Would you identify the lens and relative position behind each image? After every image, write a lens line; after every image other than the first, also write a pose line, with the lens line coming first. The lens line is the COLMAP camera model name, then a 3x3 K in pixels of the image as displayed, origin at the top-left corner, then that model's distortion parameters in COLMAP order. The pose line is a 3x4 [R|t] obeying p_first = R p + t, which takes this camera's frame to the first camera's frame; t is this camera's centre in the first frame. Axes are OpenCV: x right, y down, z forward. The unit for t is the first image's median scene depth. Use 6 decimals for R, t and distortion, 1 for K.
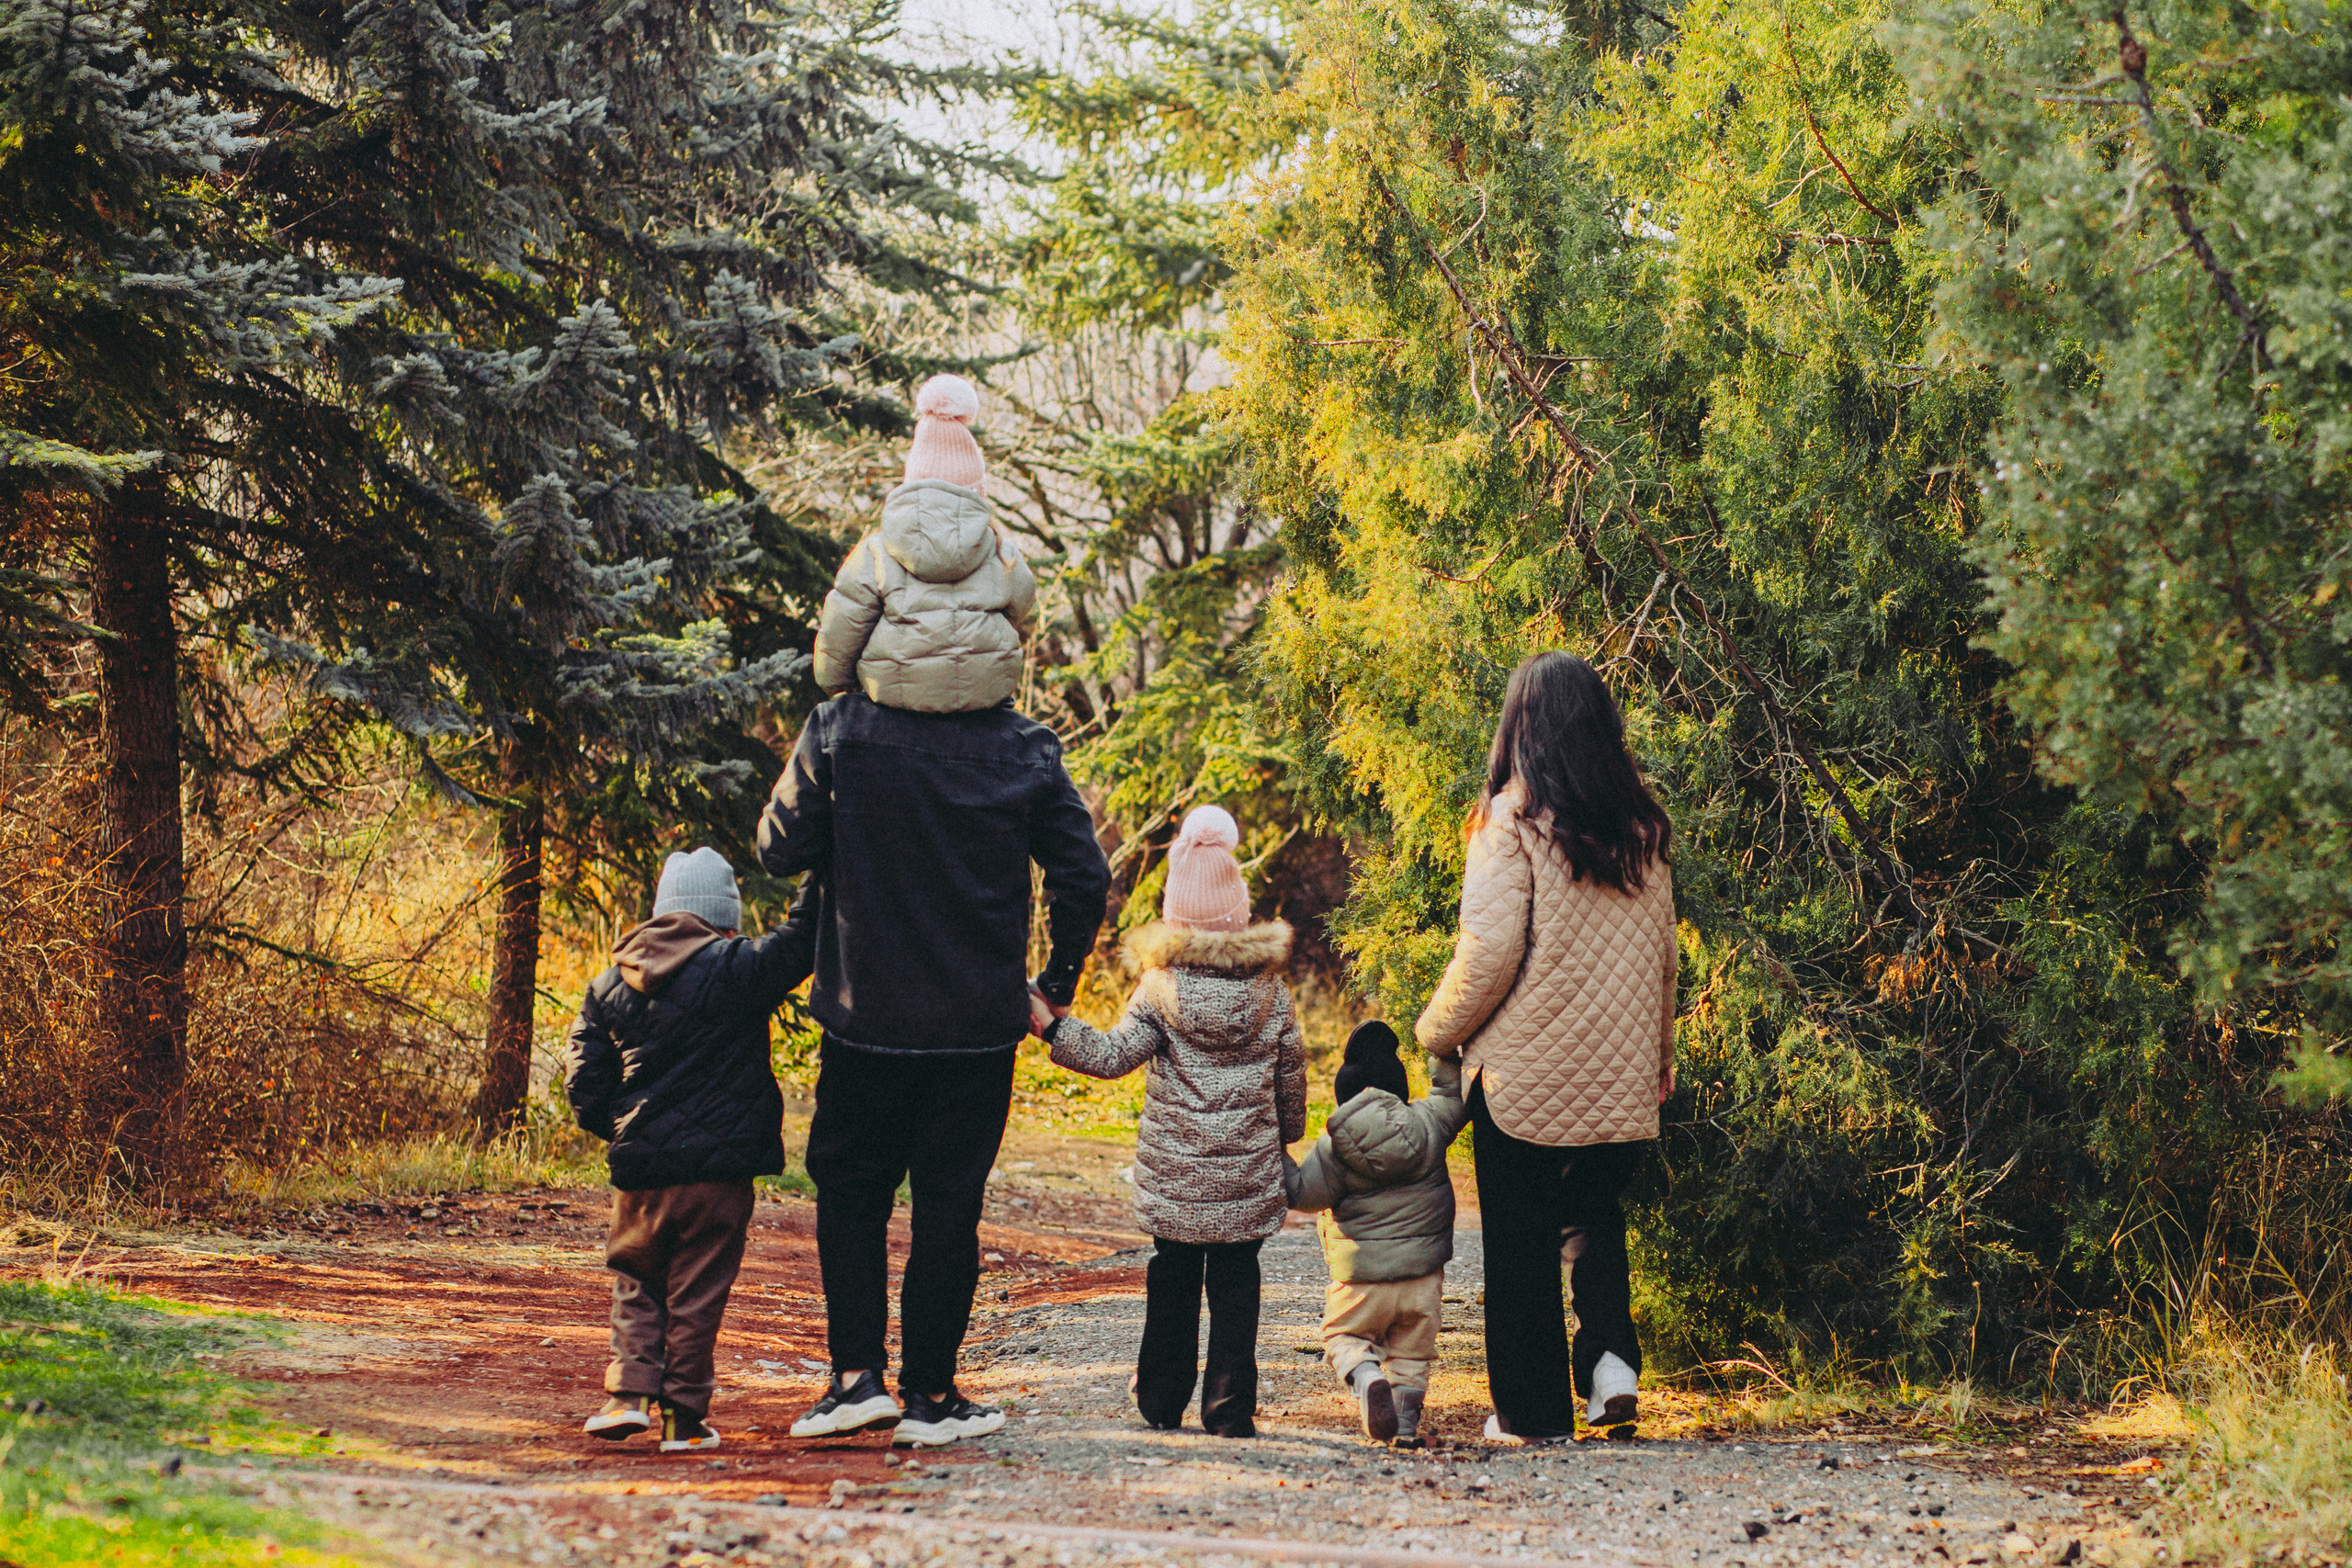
lens RADIAL K [[6420.6, 0, 1389.8], [0, 6420.6, 868.0], [0, 0, 1]] dist [-0.071824, -0.786247]
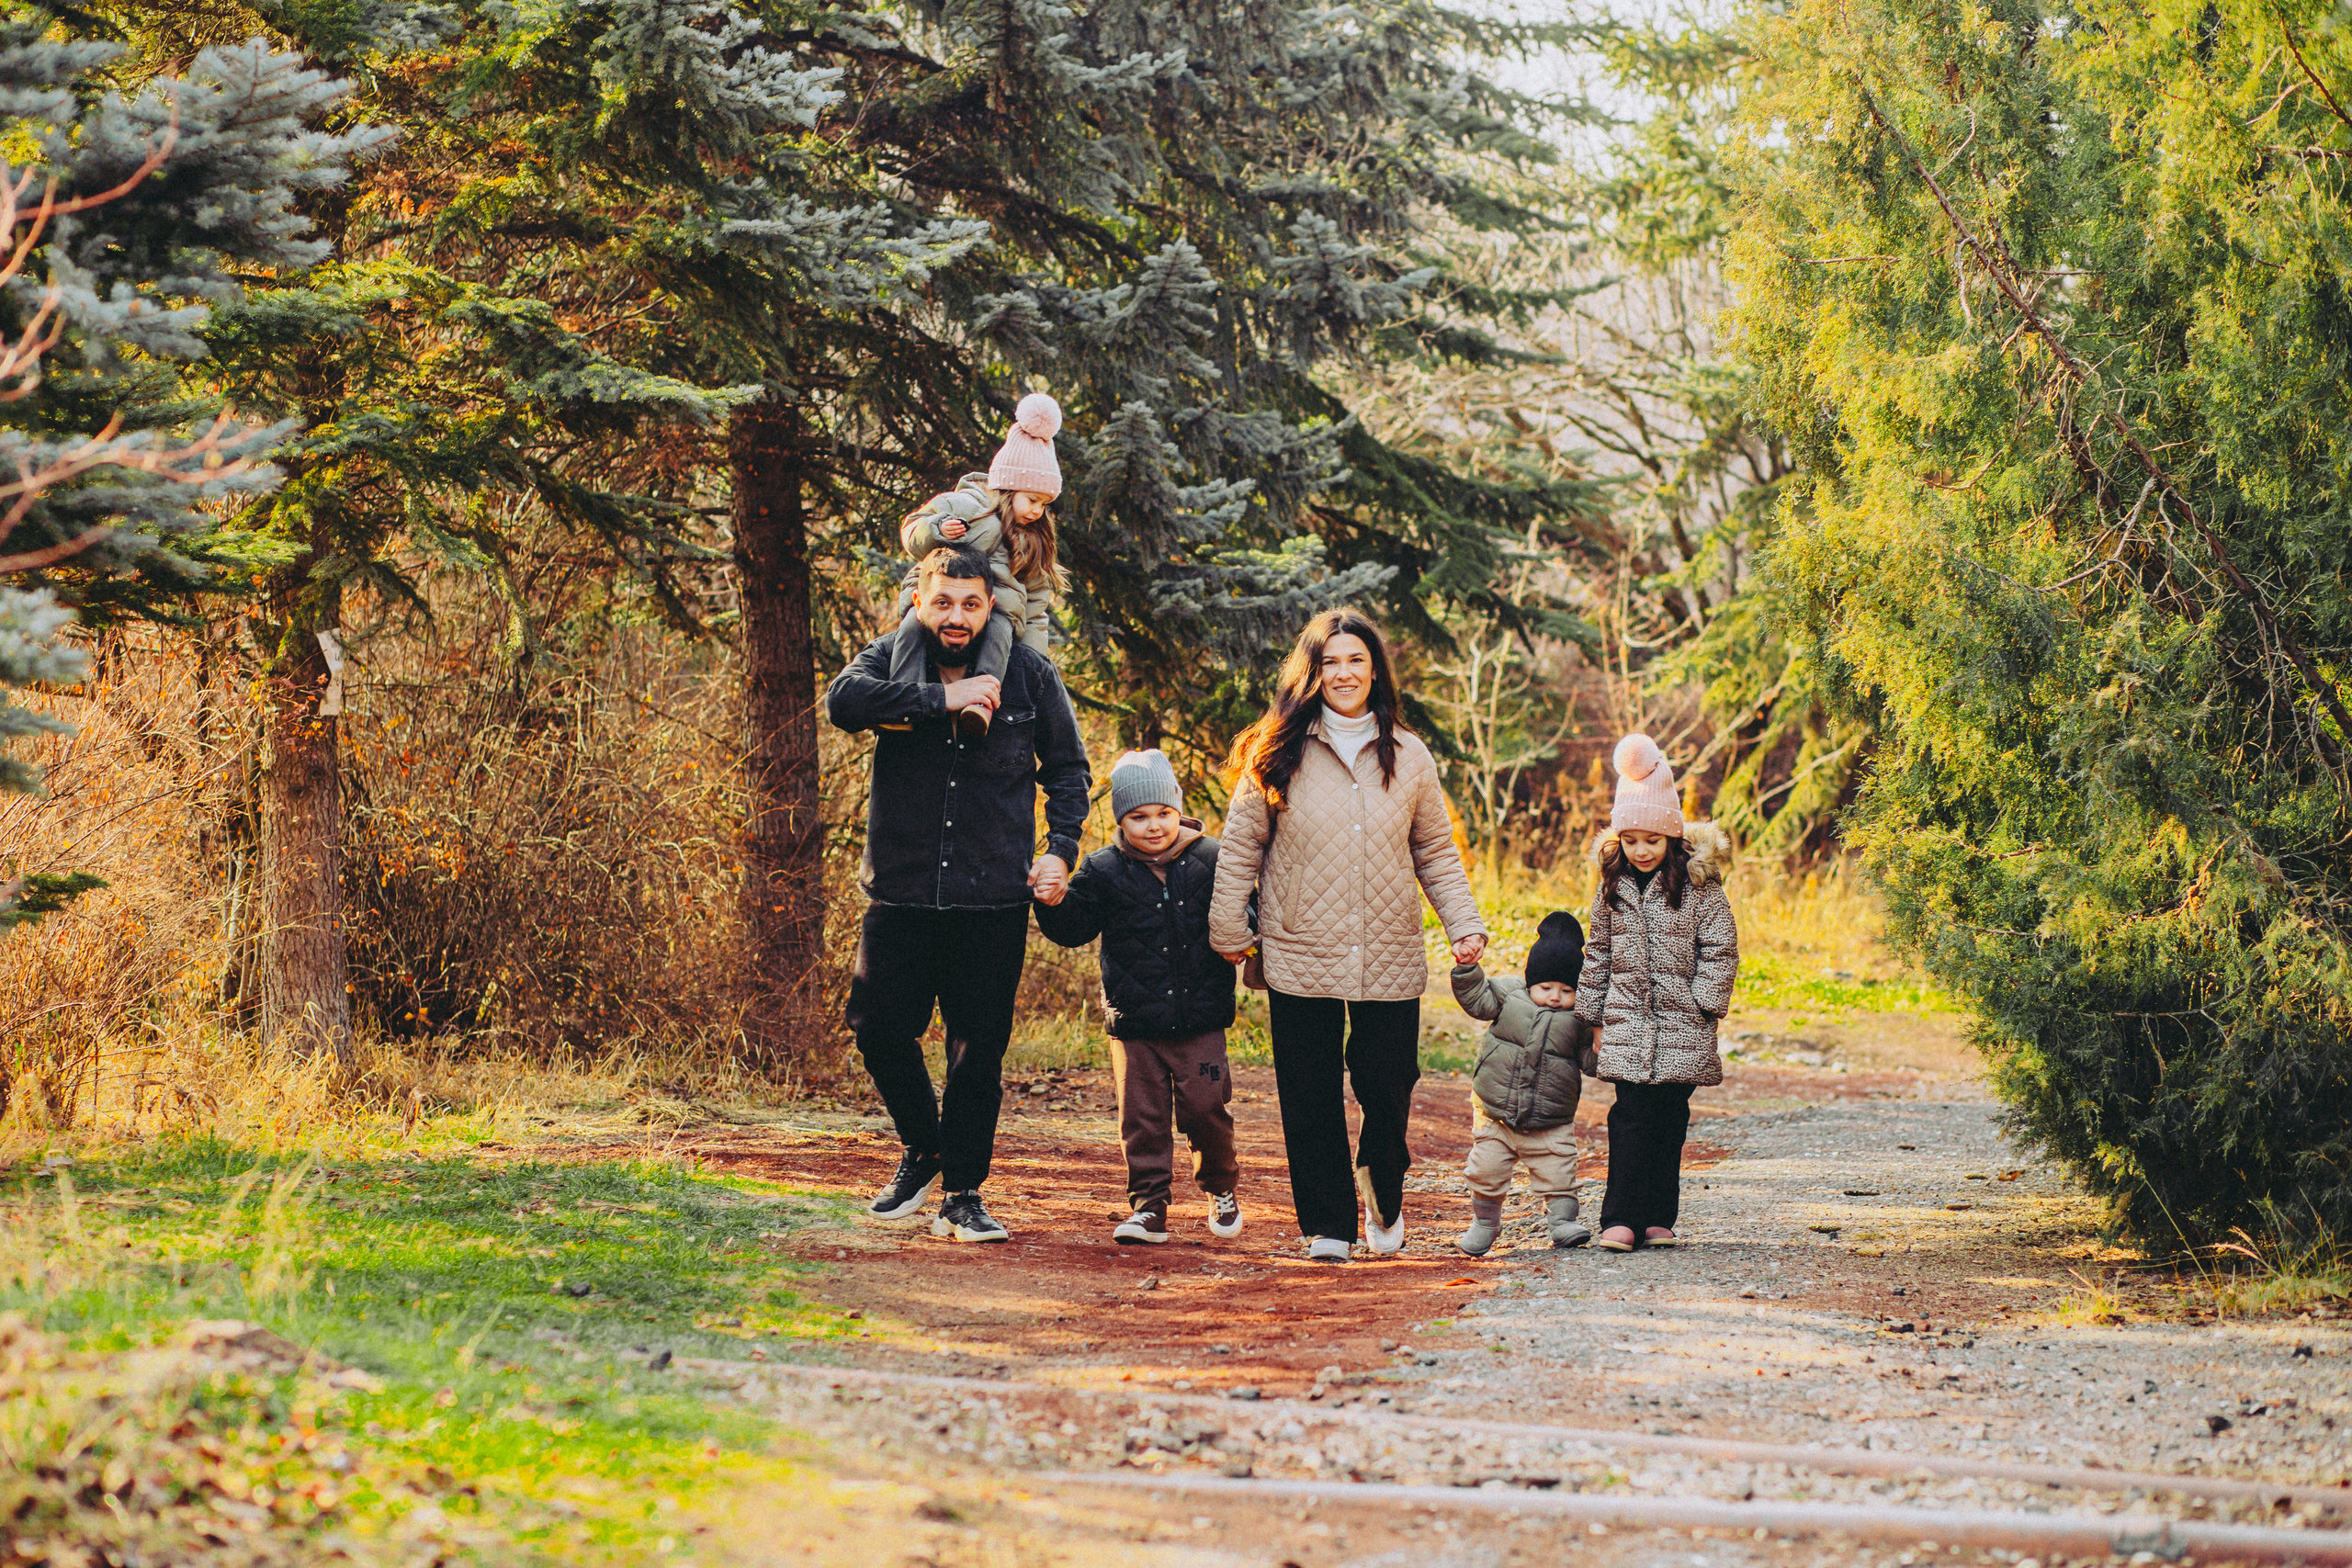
lens RADIAL K [[5774.3, 0, 1176.0], [0, 5774.3, 784.0], [0, 0, 1]] dist [-0.085958, -1.308424]
pose [[0.989799, -0.006975, -0.142300, 0.018177], [0.007625, 0.999963, 0.004027, -0.001886], [0.142267, -0.005071, 0.989815, 0.062821]]
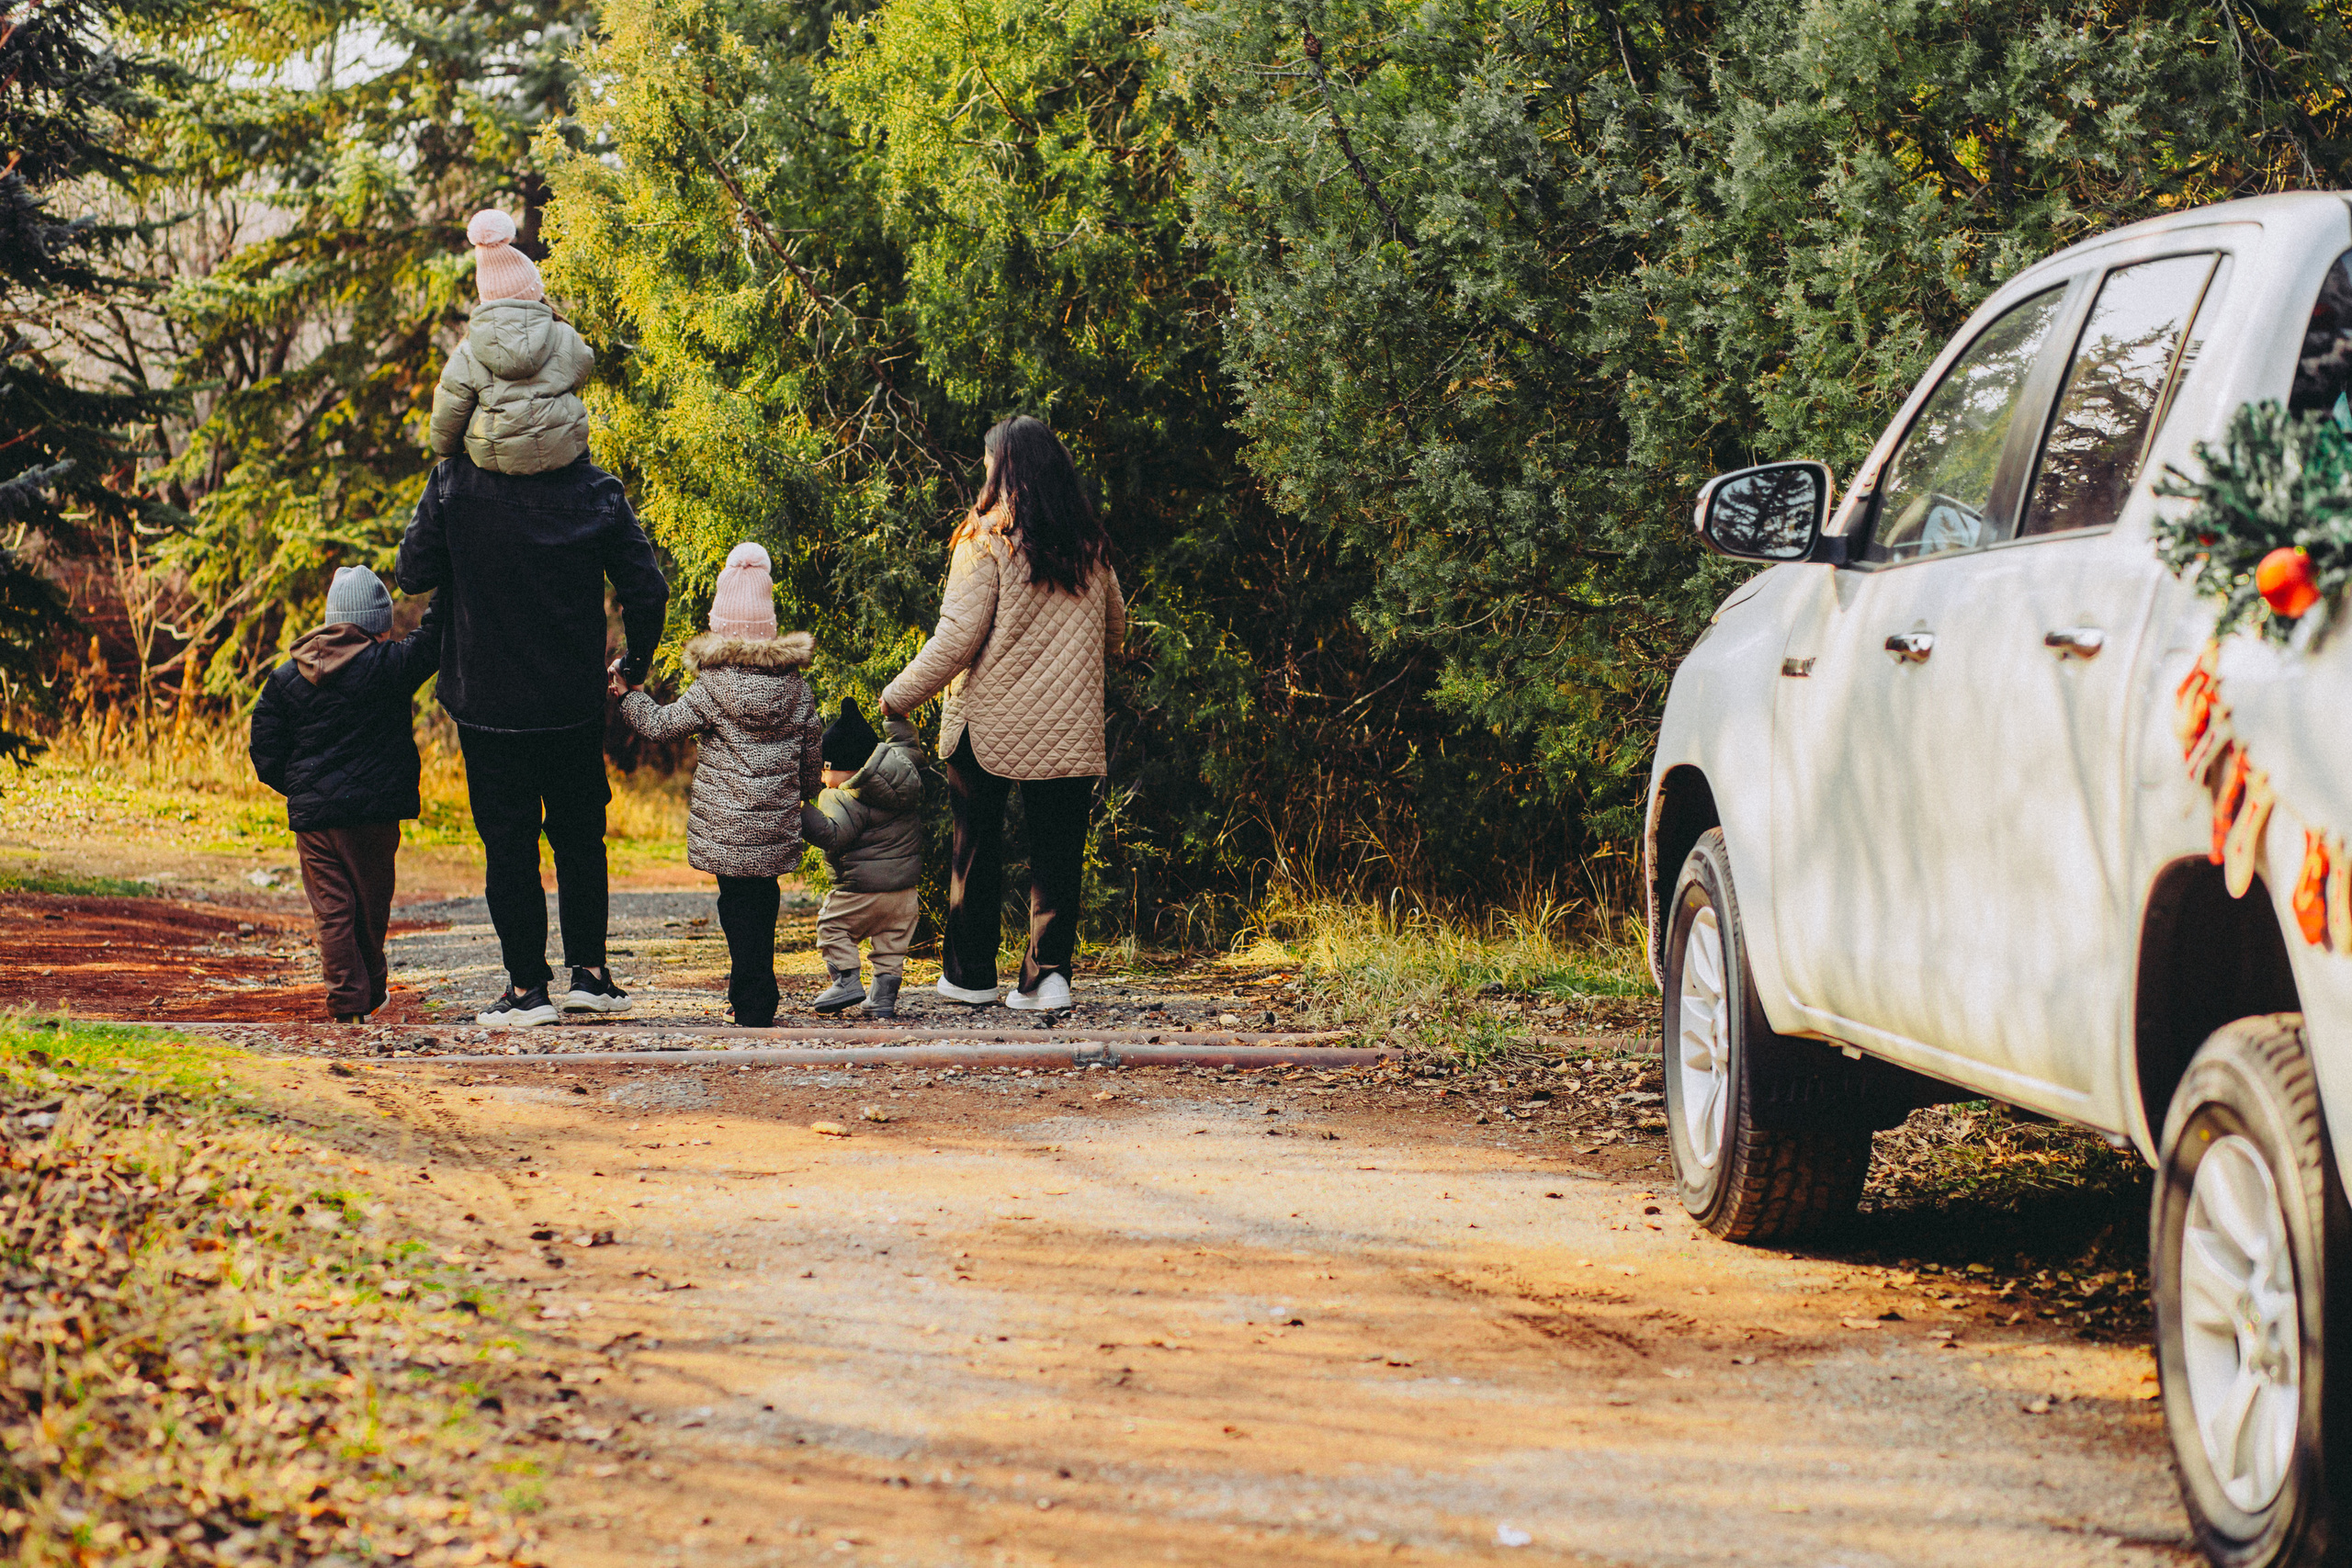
lens RADIAL K [[5648.2, 0, 1211.0], [0, 5648.2, 829.5], [0, 0, 1]] dist [-0.074597, -0.723700]
pose [[0.984794, -0.040741, 0.168881, -0.097175], [0.034737, 0.998660, 0.038354, 0.006977], [-0.170217, -0.031904, 0.984890, -0.234160]]
